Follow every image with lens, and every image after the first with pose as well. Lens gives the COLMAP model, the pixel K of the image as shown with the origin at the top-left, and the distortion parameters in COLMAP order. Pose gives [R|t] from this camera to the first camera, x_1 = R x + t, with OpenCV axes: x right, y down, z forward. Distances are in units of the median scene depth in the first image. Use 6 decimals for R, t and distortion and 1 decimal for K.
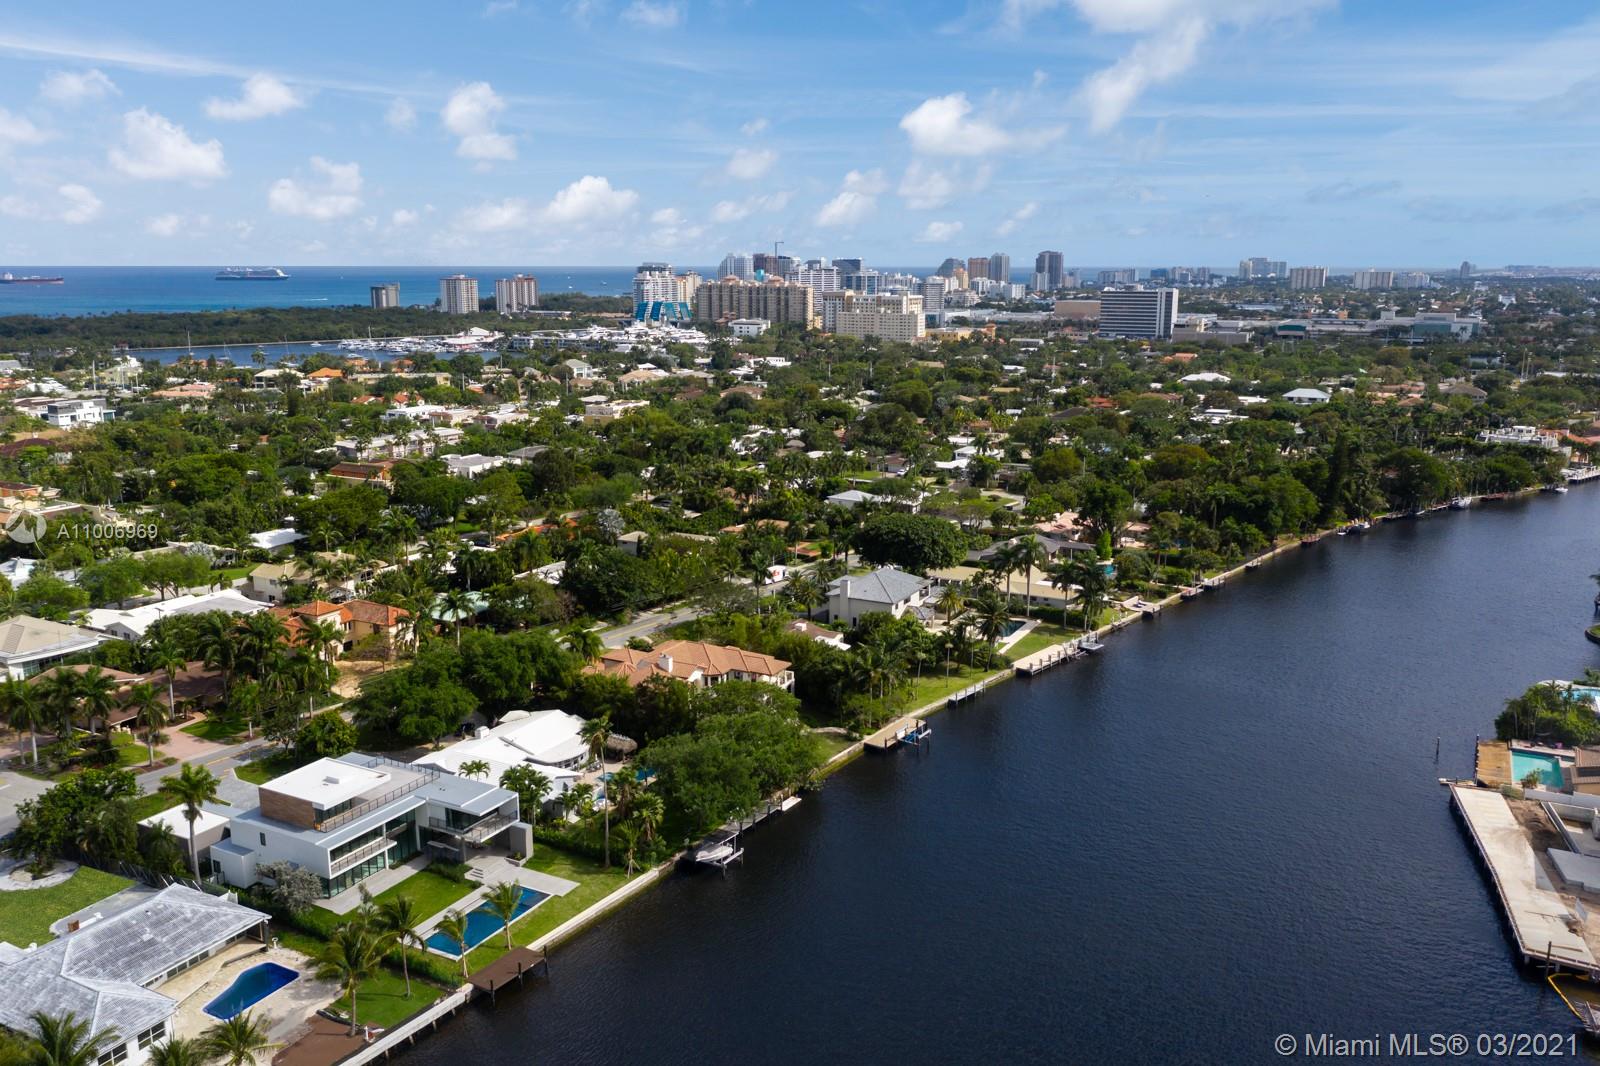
lens RADIAL K [[1279.5, 0, 800.0], [0, 1279.5, 533.0], [0, 0, 1]] dist [-0.001844, -0.001840]
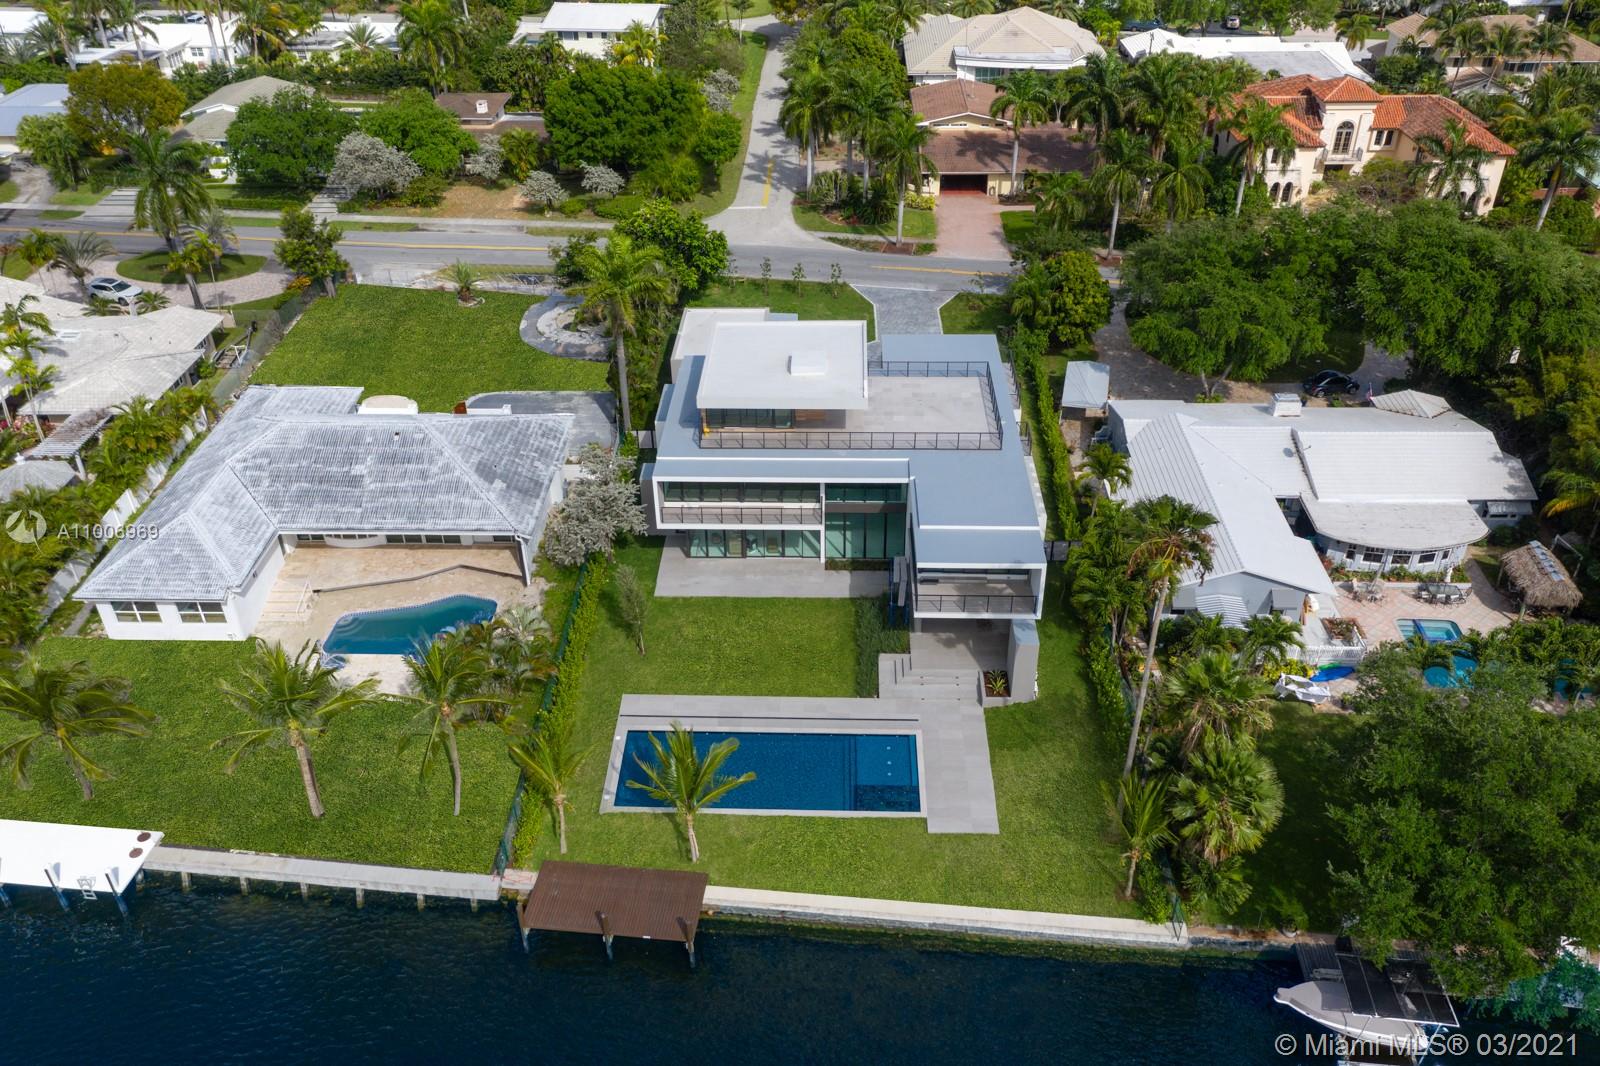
lens RADIAL K [[1299.0, 0, 800.0], [0, 1299.0, 533.0], [0, 0, 1]] dist [-0.008505, -0.005163]
pose [[0.449605, 0.488236, -0.747985, 0.062650], [-0.179091, 0.869664, 0.460011, 0.011178], [0.875090, -0.072866, 0.478444, 0.747394]]
